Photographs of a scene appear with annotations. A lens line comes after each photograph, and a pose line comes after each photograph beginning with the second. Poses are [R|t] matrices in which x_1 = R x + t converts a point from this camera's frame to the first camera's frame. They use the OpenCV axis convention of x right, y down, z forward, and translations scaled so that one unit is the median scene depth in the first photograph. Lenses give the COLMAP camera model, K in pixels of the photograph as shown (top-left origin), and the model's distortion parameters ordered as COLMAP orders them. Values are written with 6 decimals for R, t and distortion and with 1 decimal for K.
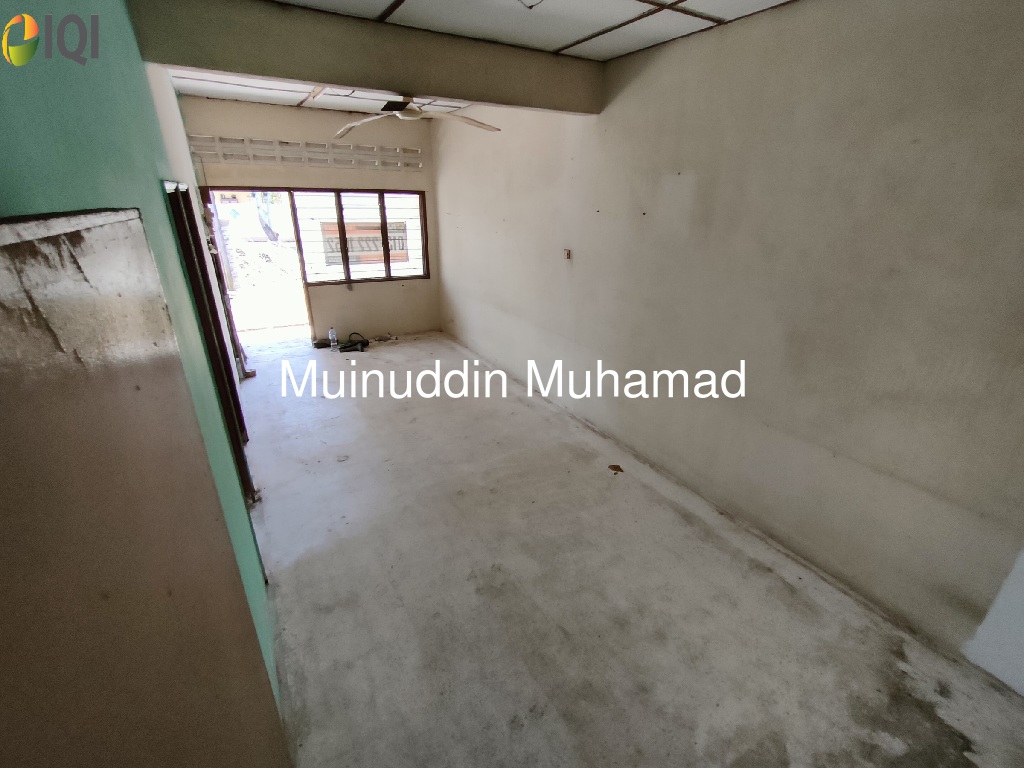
lens RADIAL K [[467.9, 0, 513.3], [0, 467.9, 397.7], [0, 0, 1]] dist [0.009707, -0.000064]
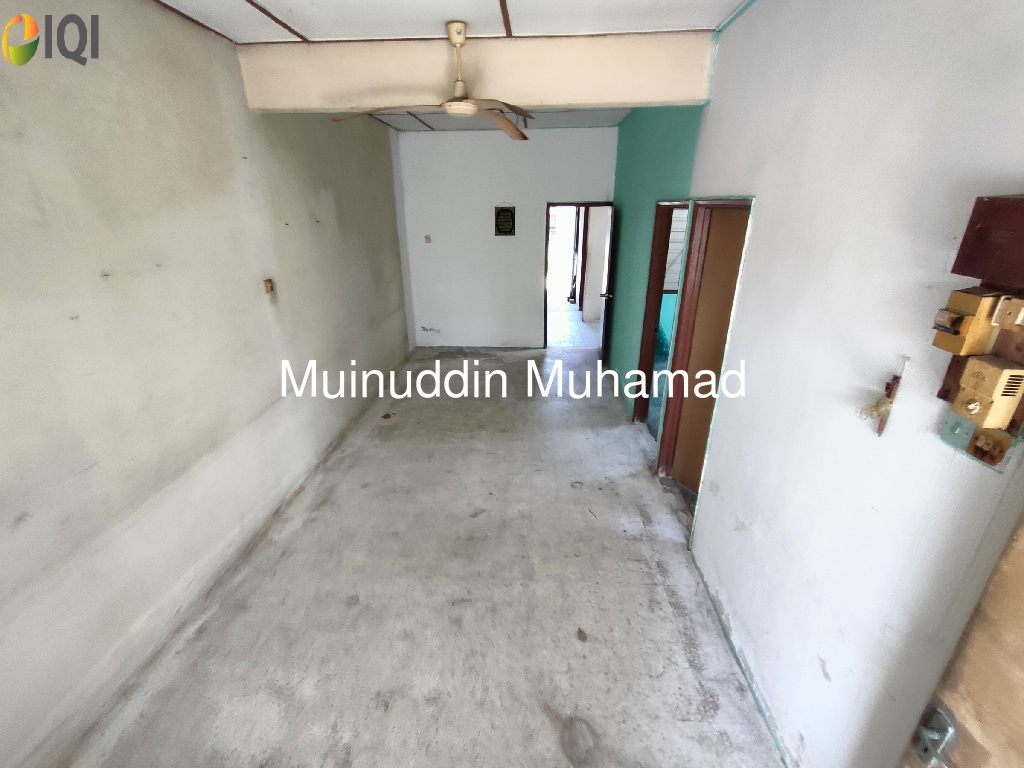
lens RADIAL K [[473.8, 0, 511.1], [0, 473.8, 407.4], [0, 0, 1]] dist [-0.001485, 0.000539]
pose [[-0.838820, -0.218150, 0.498790, -0.464853], [0.219337, 0.703134, 0.676383, -0.438922], [-0.498270, 0.676766, -0.541955, 0.992489]]
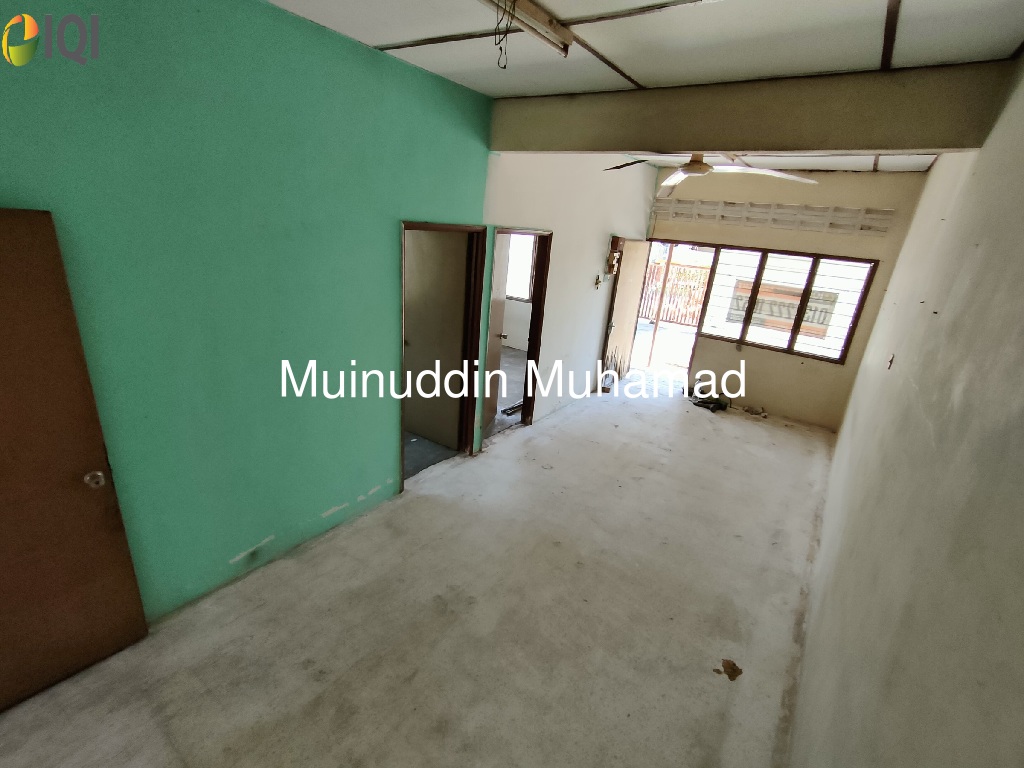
lens RADIAL K [[475.9, 0, 519.9], [0, 475.9, 398.5], [0, 0, 1]] dist [0.003145, 0.000519]
pose [[0.432926, 0.336113, -0.836423, 0.339253], [-0.432069, 0.891724, 0.134701, -0.095569], [0.791133, 0.303077, 0.531274, 0.198699]]
